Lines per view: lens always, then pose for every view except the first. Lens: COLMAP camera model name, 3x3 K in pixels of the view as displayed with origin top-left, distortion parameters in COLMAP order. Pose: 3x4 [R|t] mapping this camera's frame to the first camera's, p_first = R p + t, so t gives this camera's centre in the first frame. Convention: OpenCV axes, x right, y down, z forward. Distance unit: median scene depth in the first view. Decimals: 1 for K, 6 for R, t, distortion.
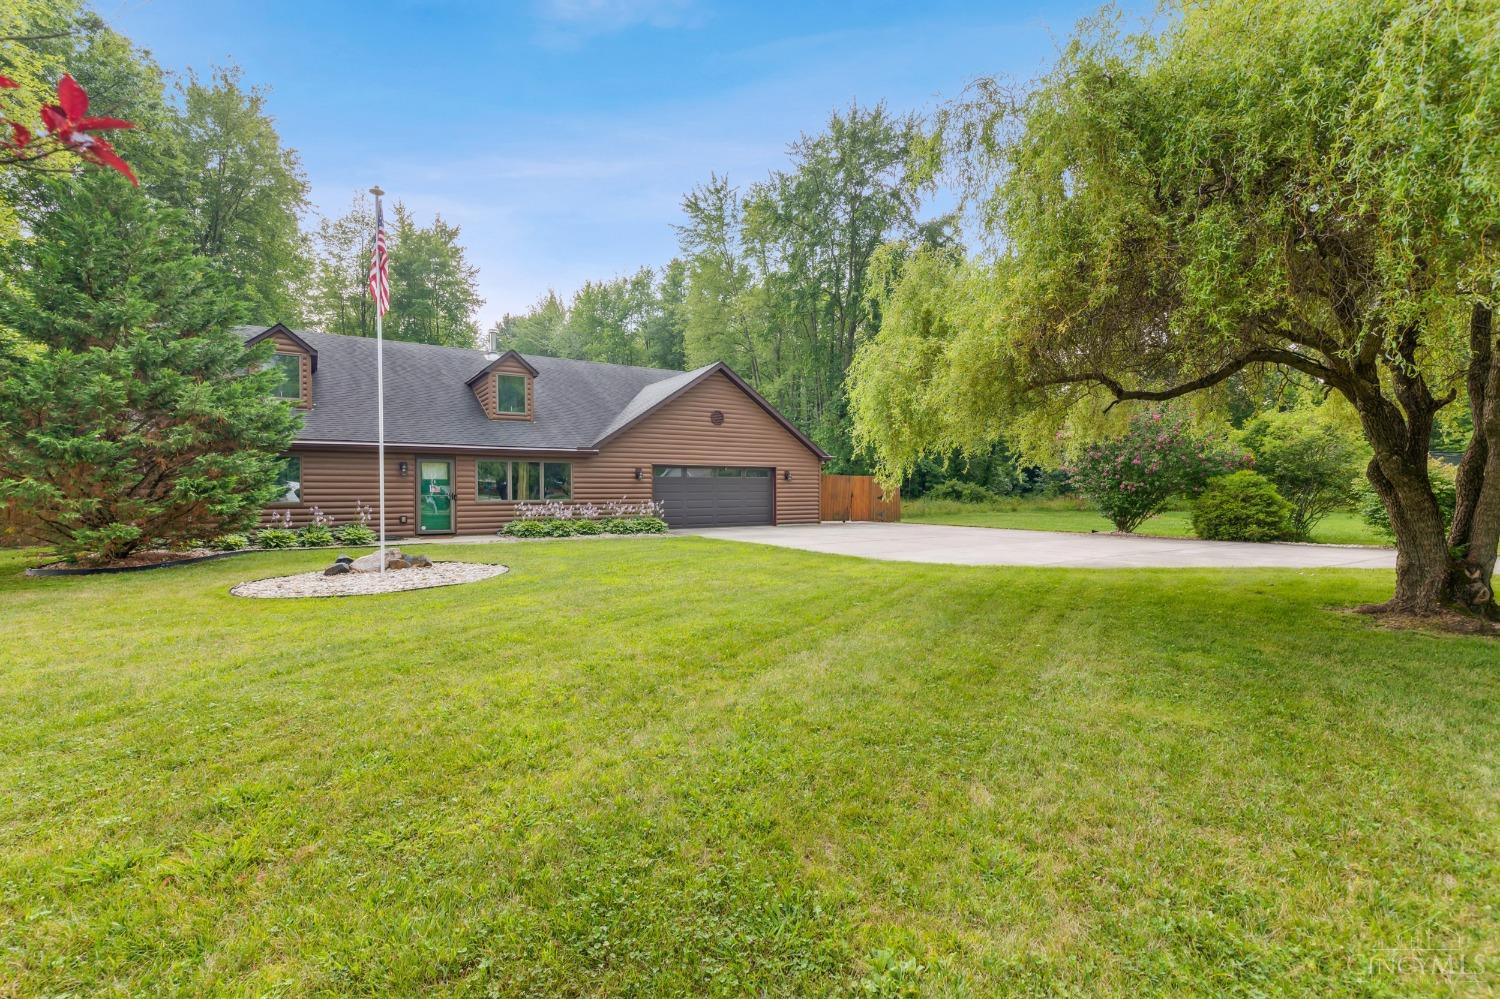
lens RADIAL K [[687.9, 0, 754.2], [0, 687.9, 502.1], [0, 0, 1]] dist [0.000376, 0.000019]
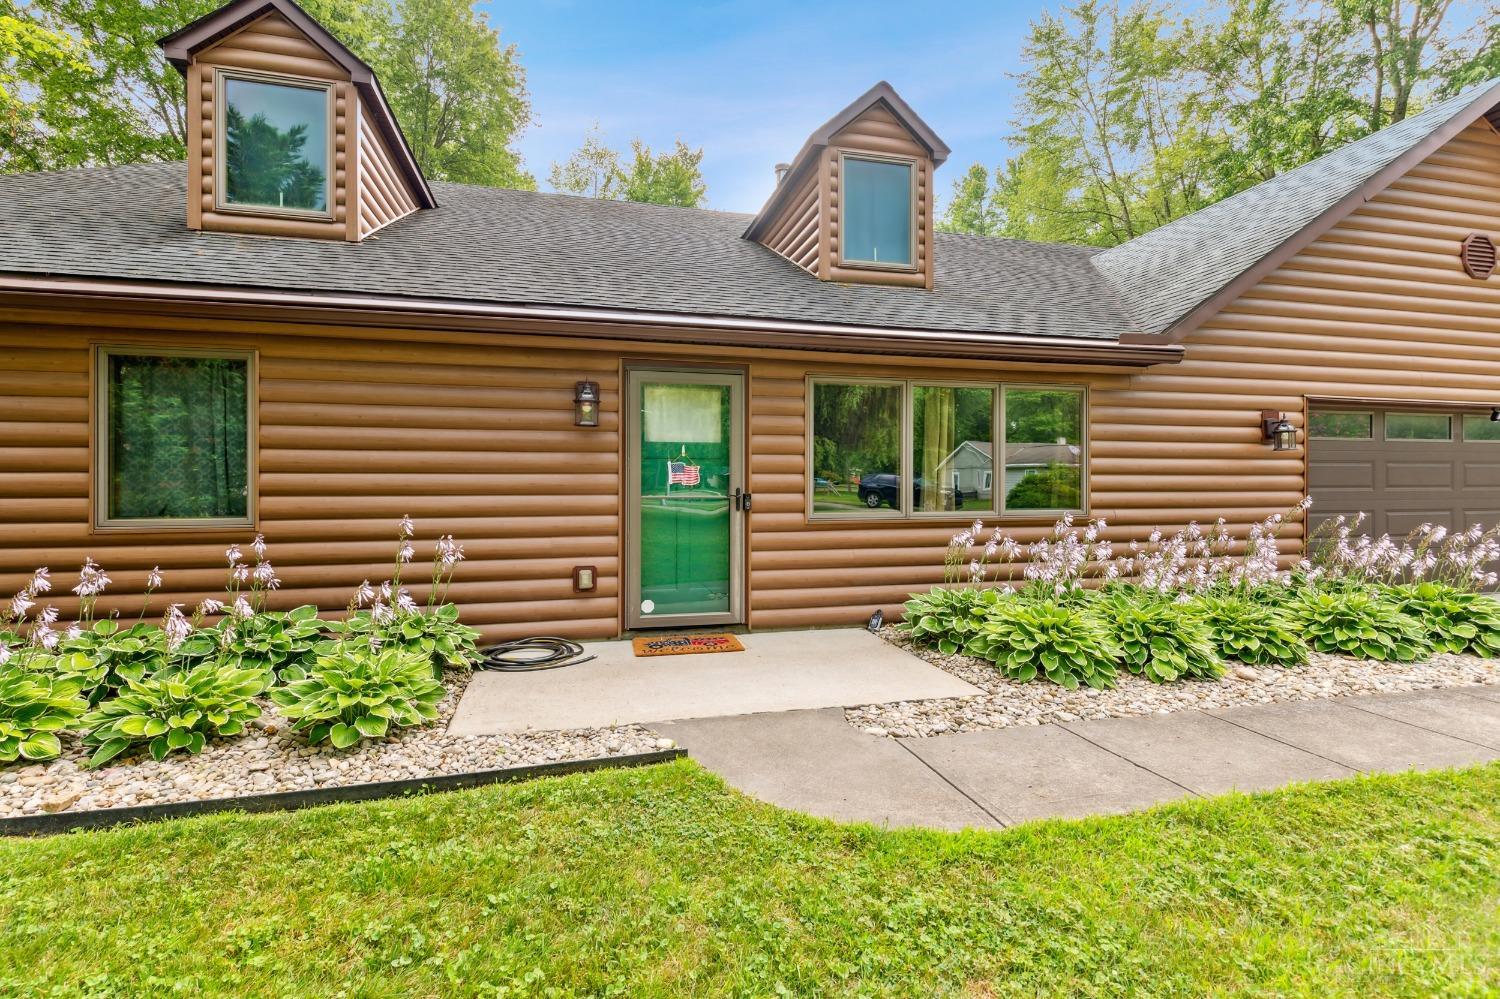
lens RADIAL K [[687.9, 0, 747.1], [0, 687.9, 492.9], [0, 0, 1]] dist [0.000376, 0.000019]
pose [[0.947874, 0.005601, -0.318596, -0.340008], [-0.006085, 0.999981, -0.000525, -0.010952], [0.318588, 0.002436, 0.947890, 0.719876]]
